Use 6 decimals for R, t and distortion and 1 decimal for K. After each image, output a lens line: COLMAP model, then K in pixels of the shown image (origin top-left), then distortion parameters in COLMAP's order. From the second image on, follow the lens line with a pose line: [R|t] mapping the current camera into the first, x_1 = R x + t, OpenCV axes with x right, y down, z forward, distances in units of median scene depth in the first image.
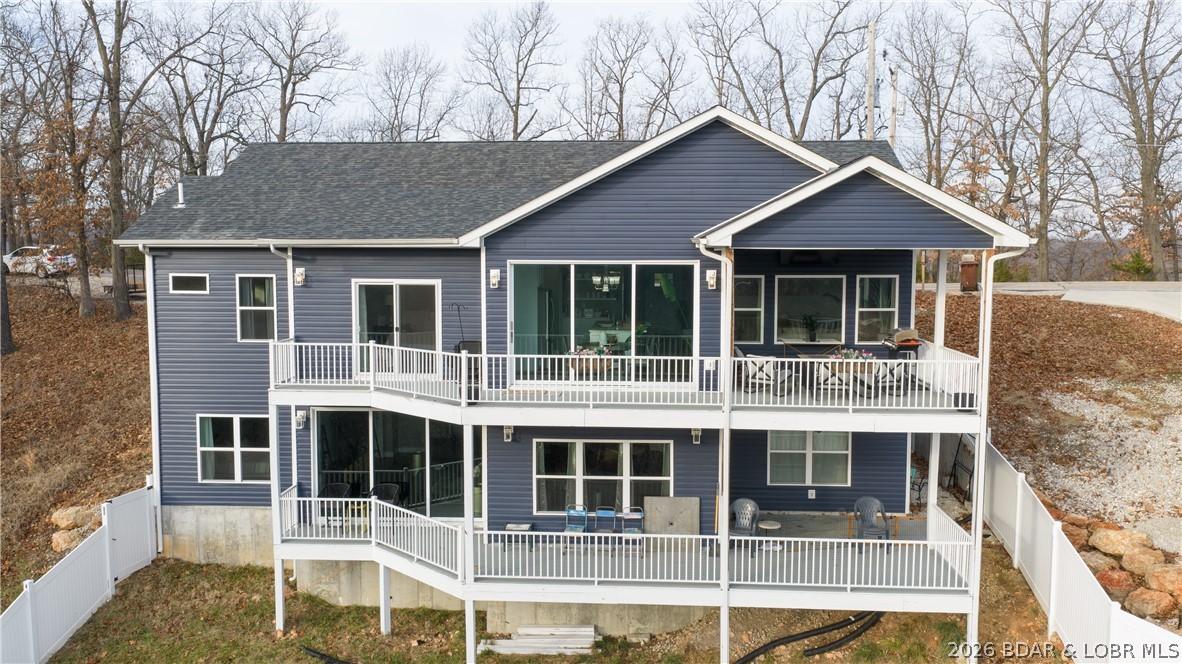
lens RADIAL K [[972.4, 0, 591.0], [0, 972.4, 332.0], [0, 0, 1]] dist [0.010456, -0.022938]
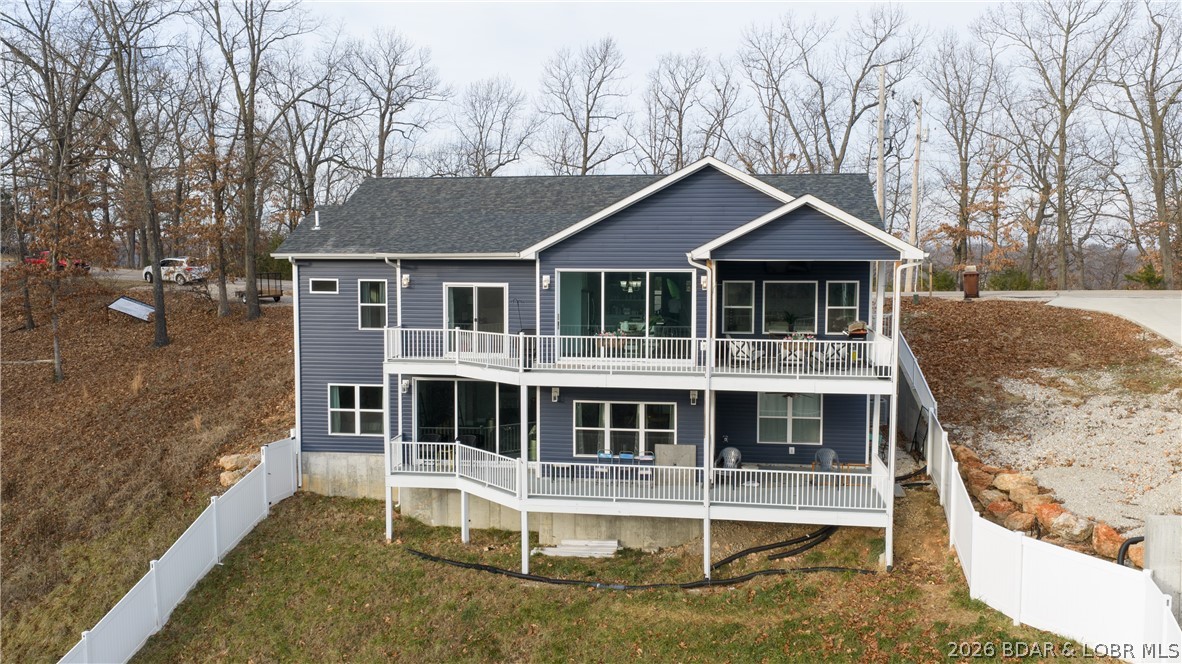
lens RADIAL K [[972.4, 0, 591.0], [0, 972.4, 332.0], [0, 0, 1]] dist [0.010456, -0.022938]
pose [[0.996362, 0.006817, -0.084944, 0.071127], [-0.007846, 0.999900, -0.011780, 0.027216], [0.084855, 0.012403, 0.996316, -0.314737]]
